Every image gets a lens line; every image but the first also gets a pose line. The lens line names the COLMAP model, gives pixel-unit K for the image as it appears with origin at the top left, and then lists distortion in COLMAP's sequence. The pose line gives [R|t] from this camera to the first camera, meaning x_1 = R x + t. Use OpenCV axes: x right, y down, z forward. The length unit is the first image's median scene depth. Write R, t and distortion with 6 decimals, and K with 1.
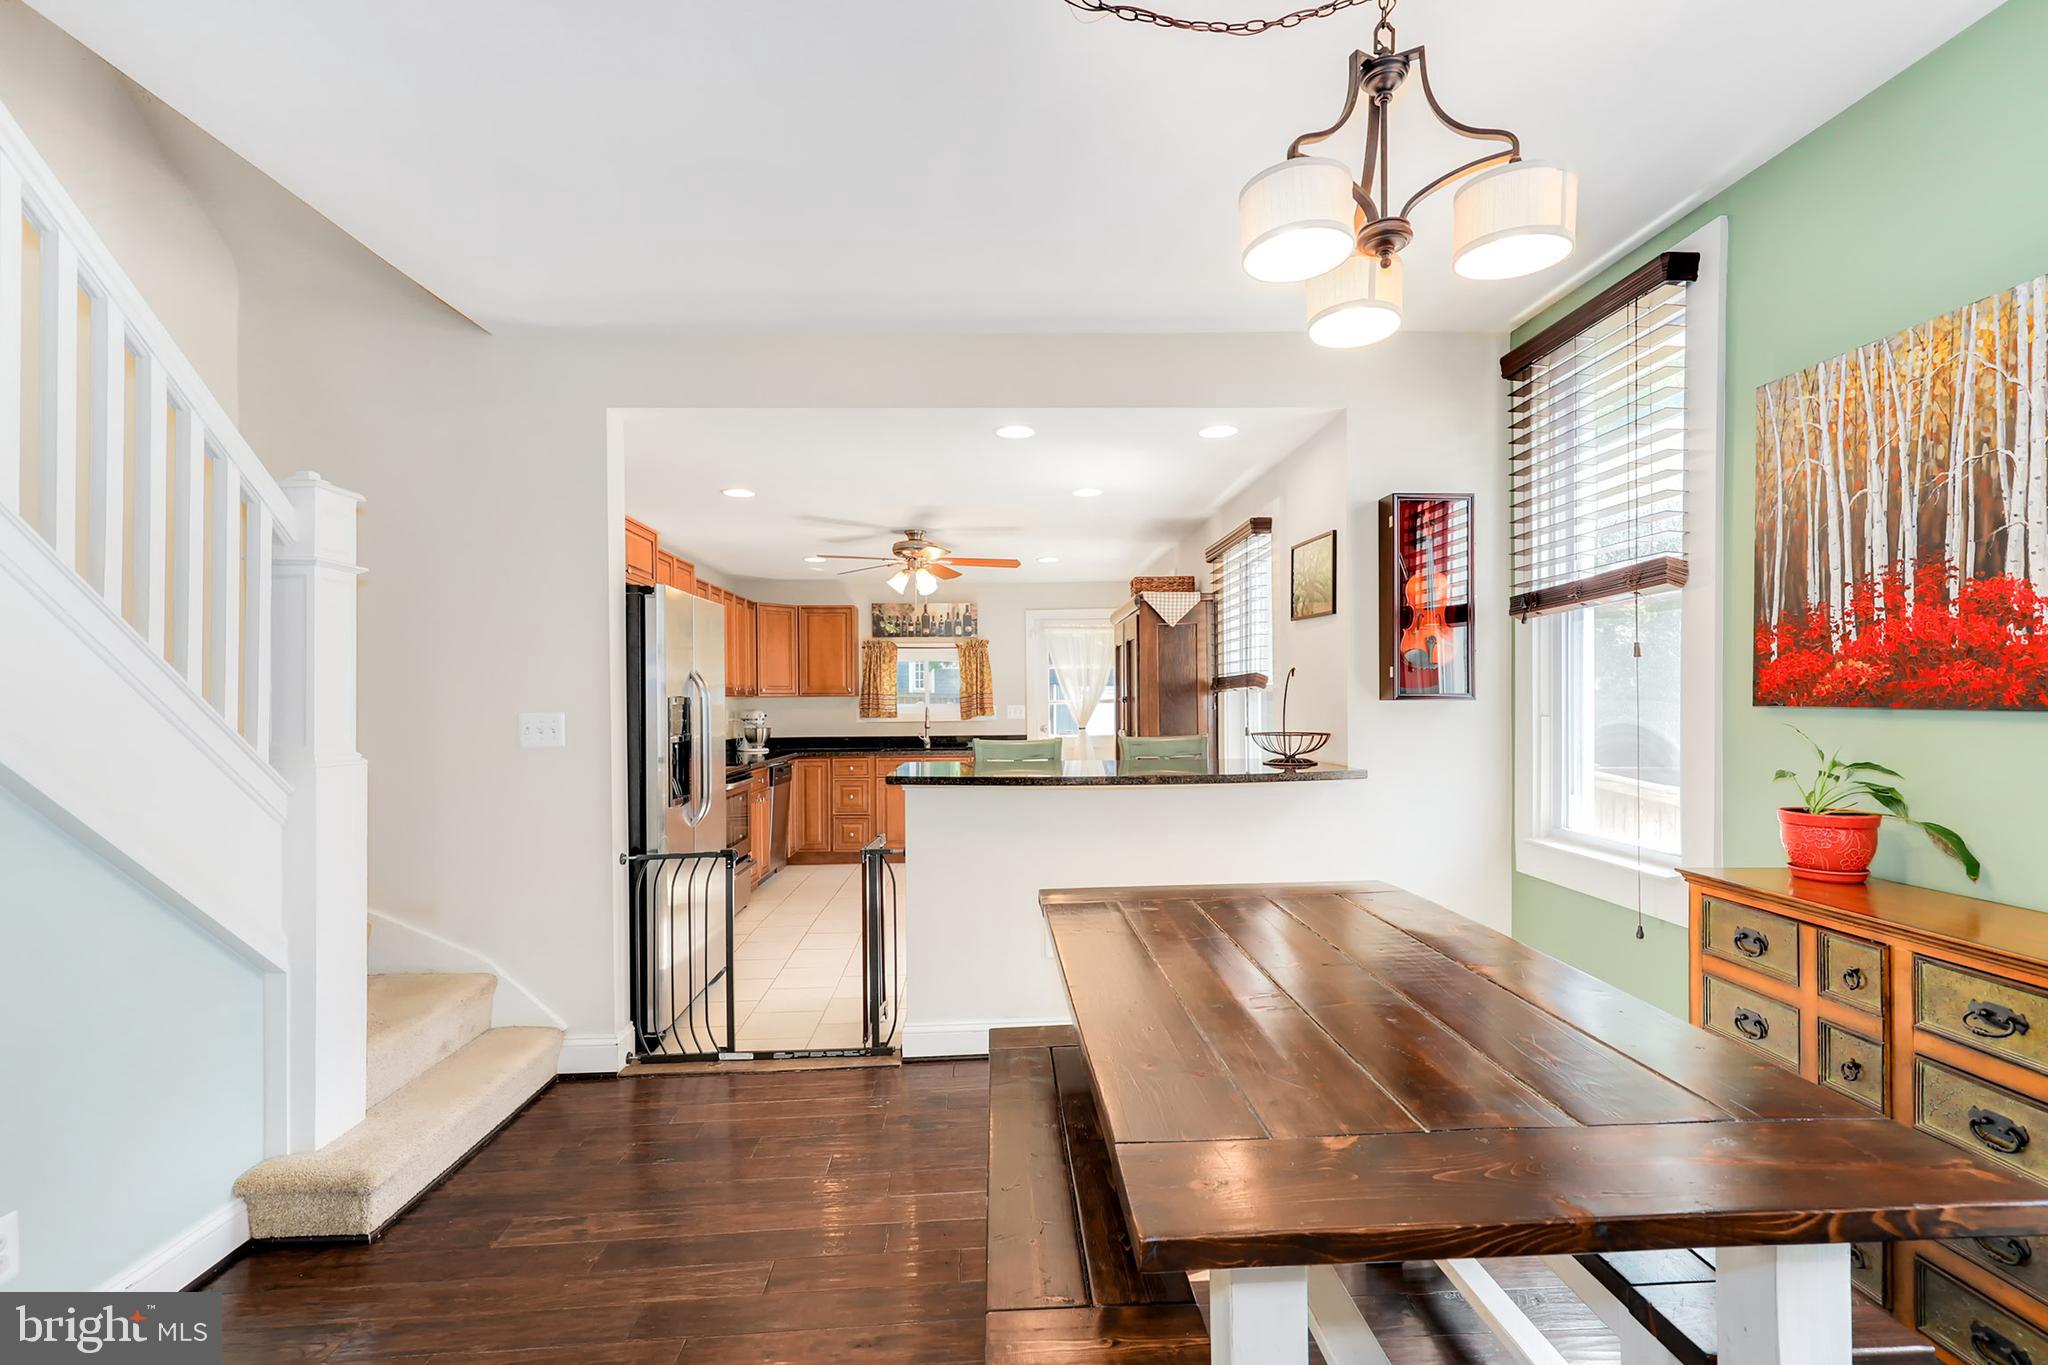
lens RADIAL K [[930.0, 0, 1023.0], [0, 930.0, 697.0], [0, 0, 1]] dist [0.008041, 0.000179]
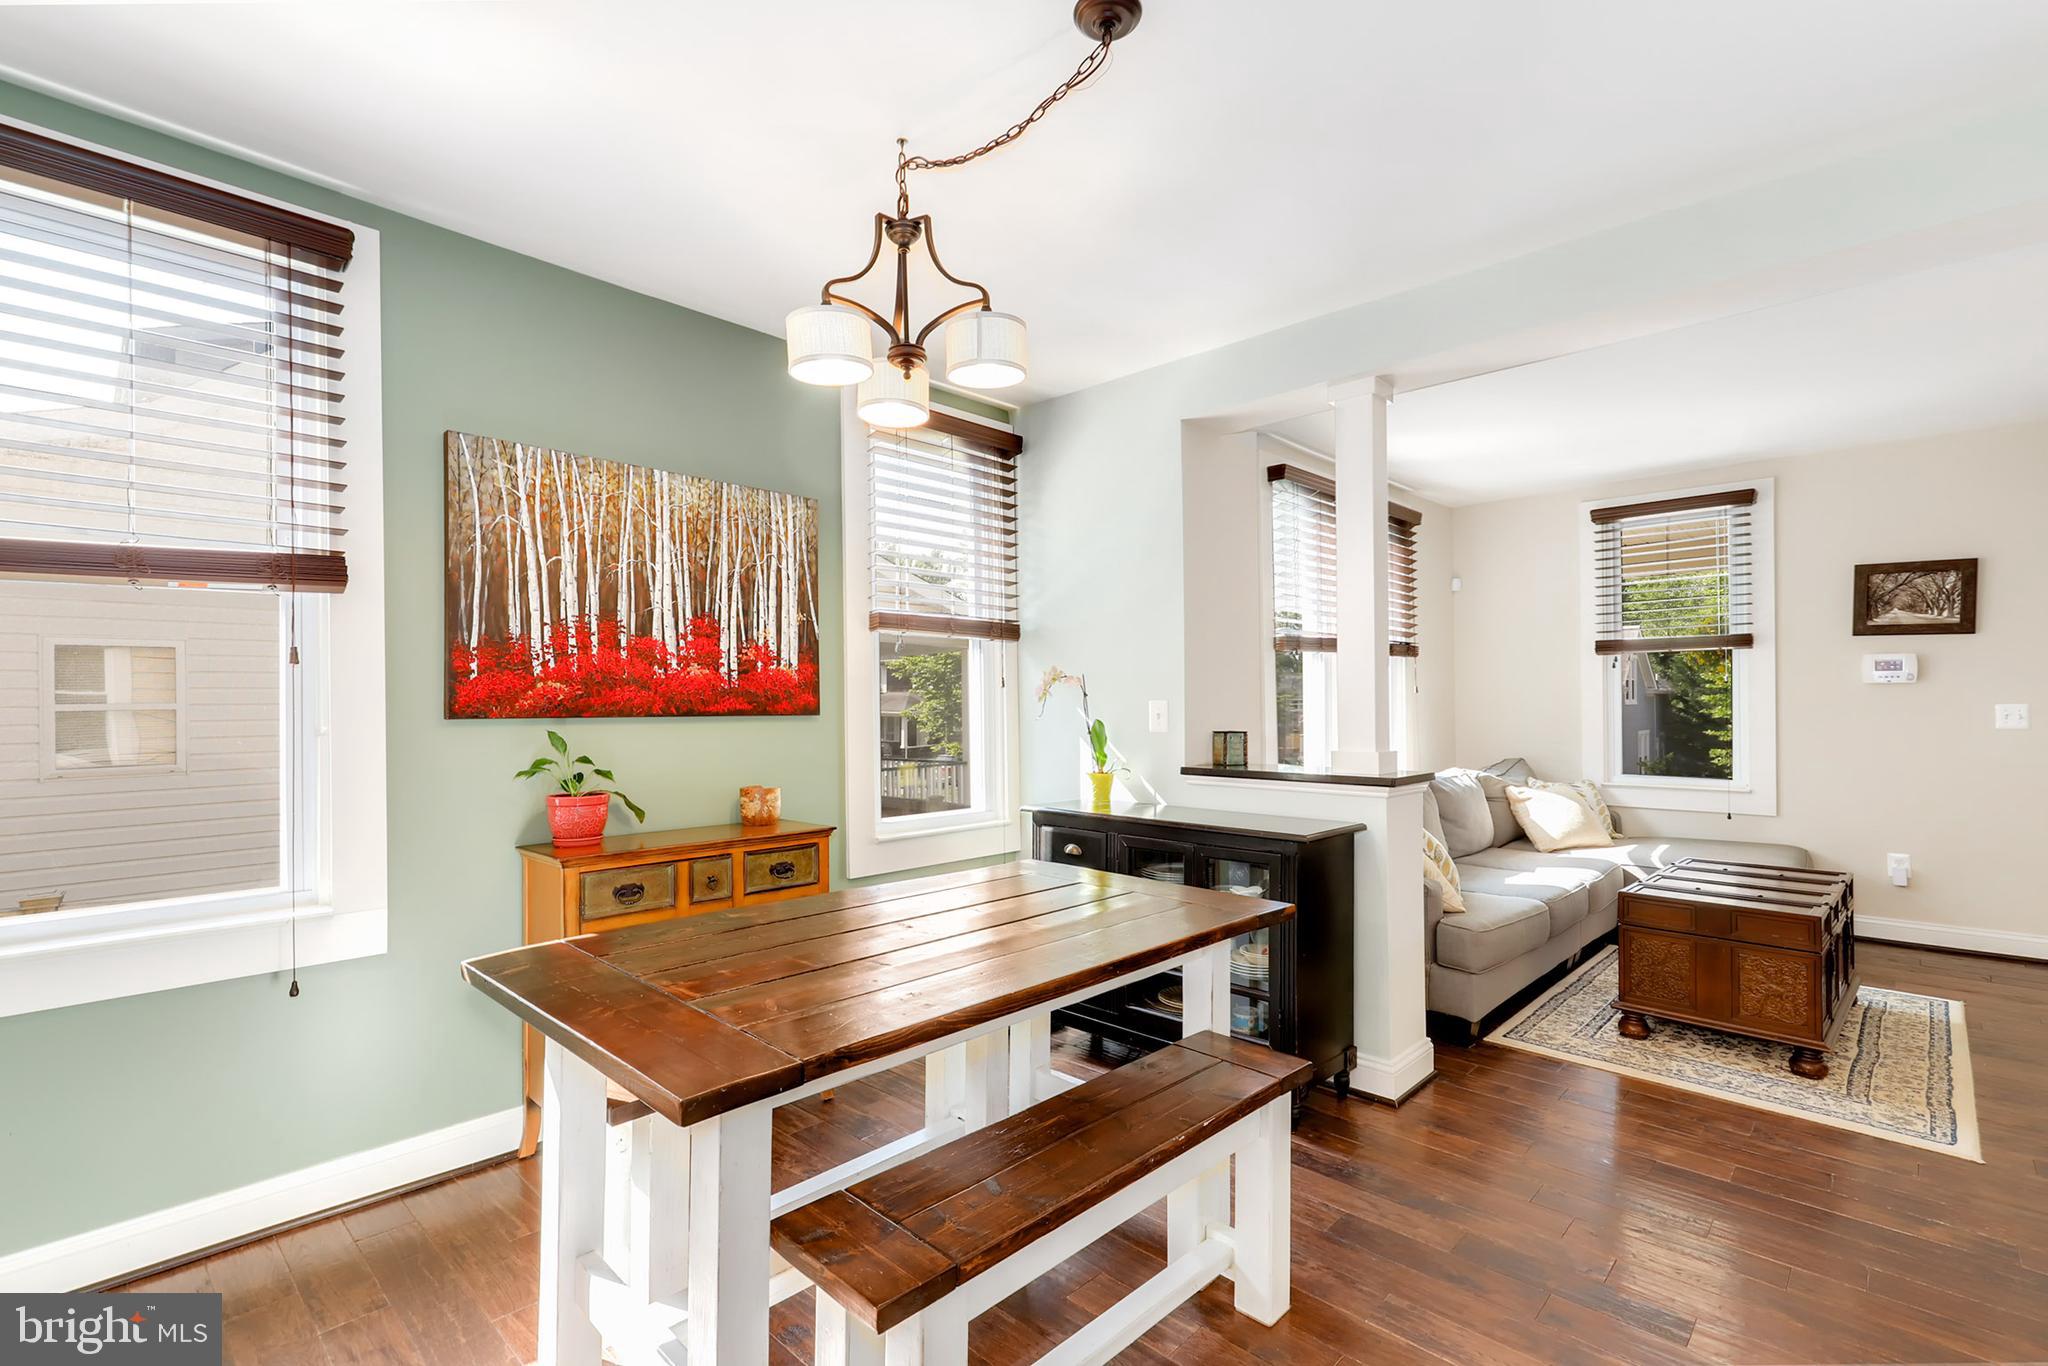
lens RADIAL K [[930.0, 0, 1023.0], [0, 930.0, 697.5], [0, 0, 1]] dist [0.008041, 0.000179]
pose [[-0.689364, 0.019669, 0.724148, -0.503835], [0.011797, 0.999804, -0.015926, 0.011538], [-0.724319, -0.002436, -0.689461, 1.344247]]
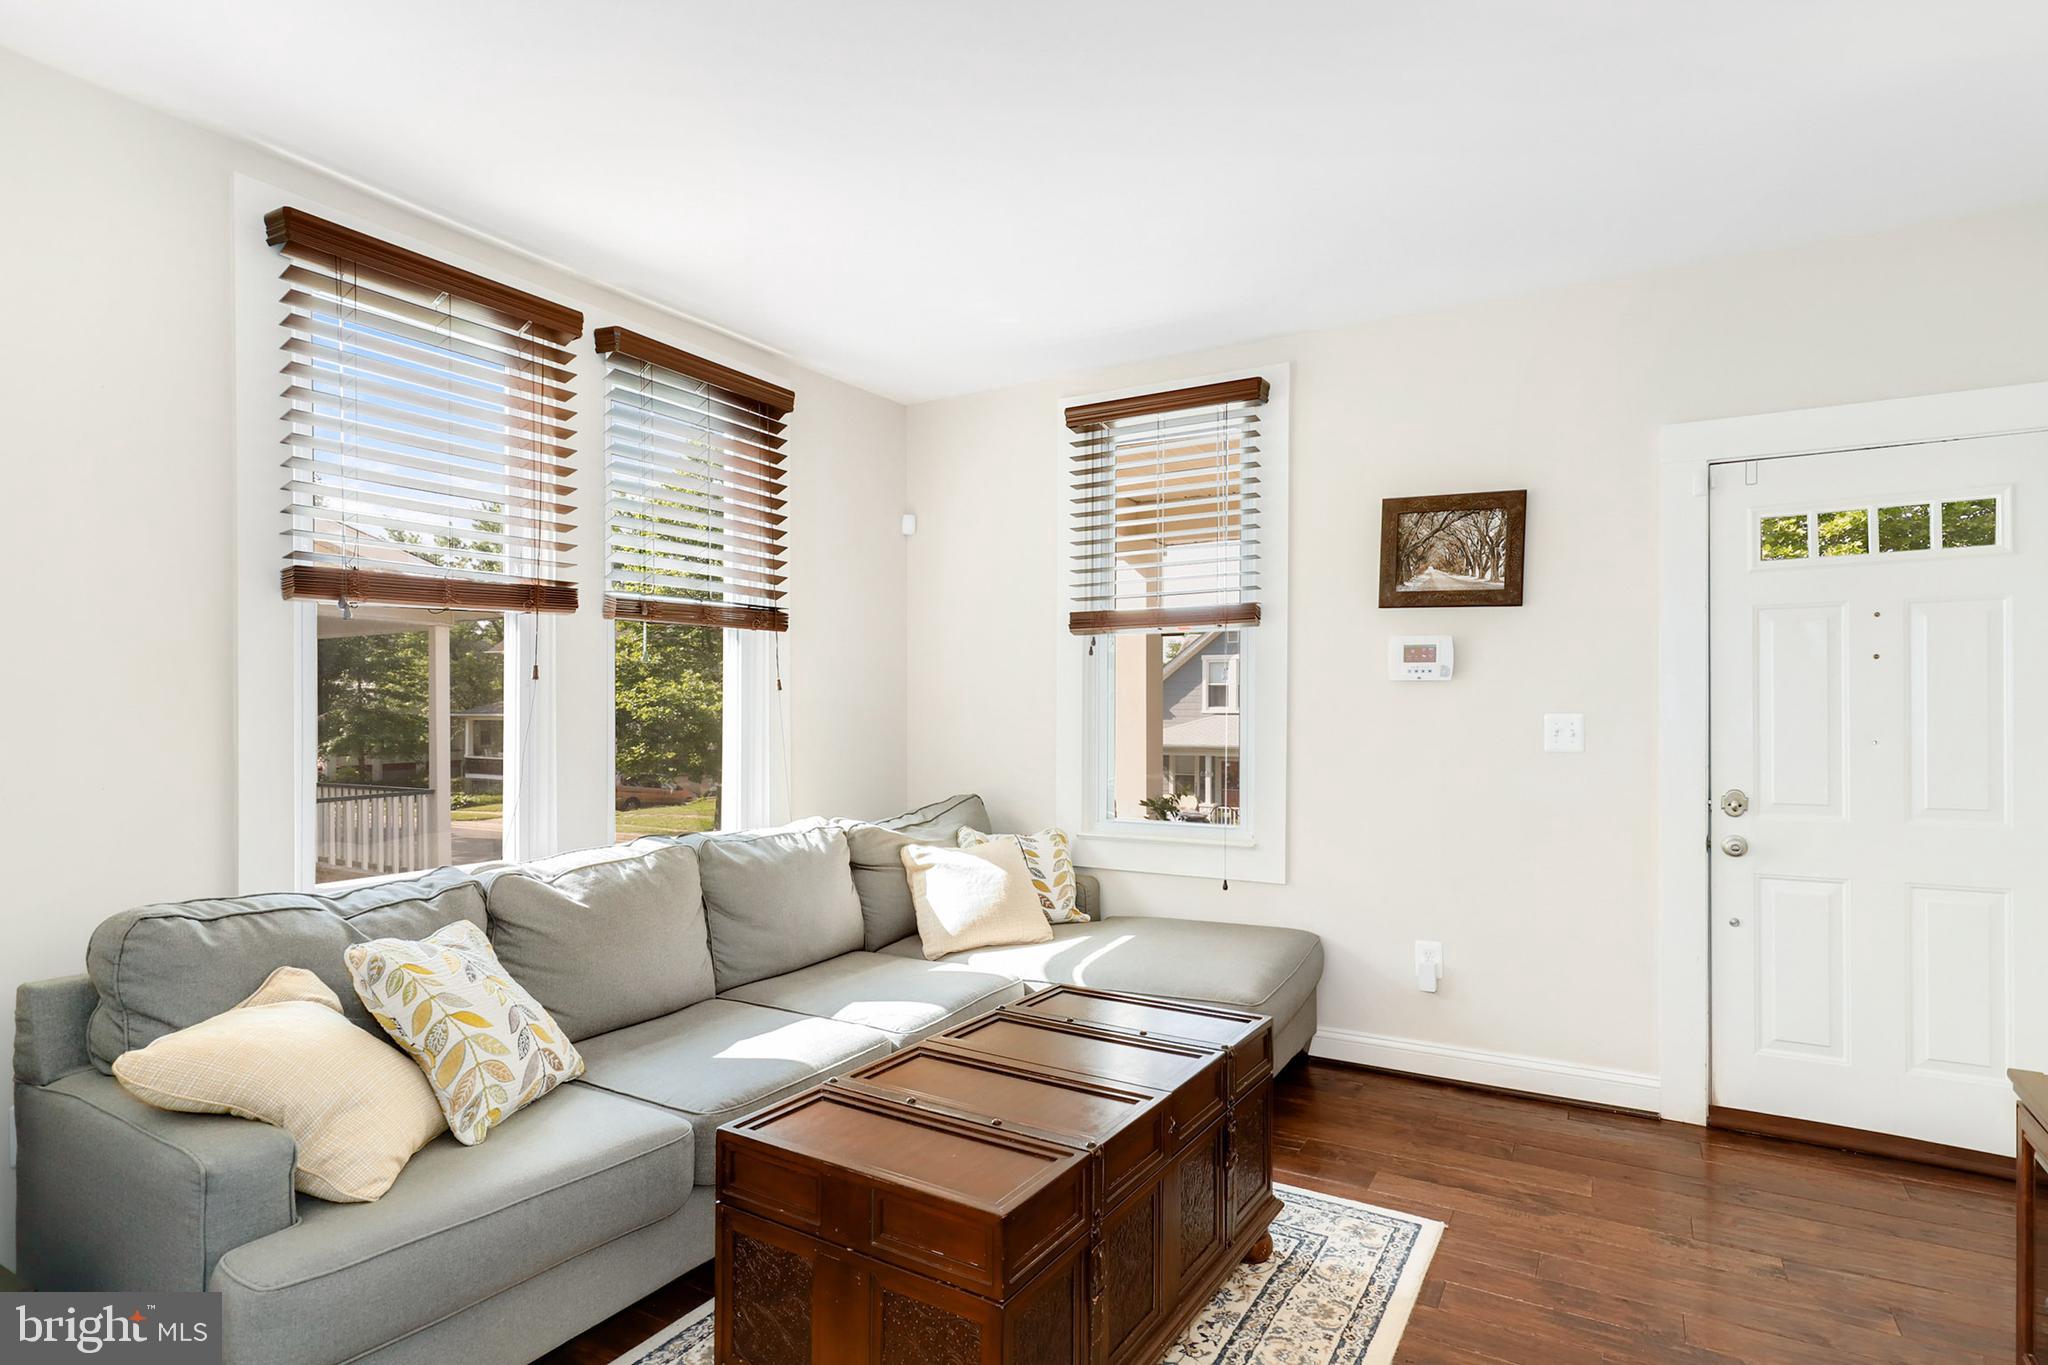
lens RADIAL K [[1068.5, 0, 1029.8], [0, 1068.5, 713.1], [0, 0, 1]] dist [0.004581, -0.000148]
pose [[-0.836123, 0.006657, 0.548502, -0.715529], [0.006281, 0.999977, -0.002562, 0.015699], [-0.548506, 0.001303, -0.836145, 0.012244]]
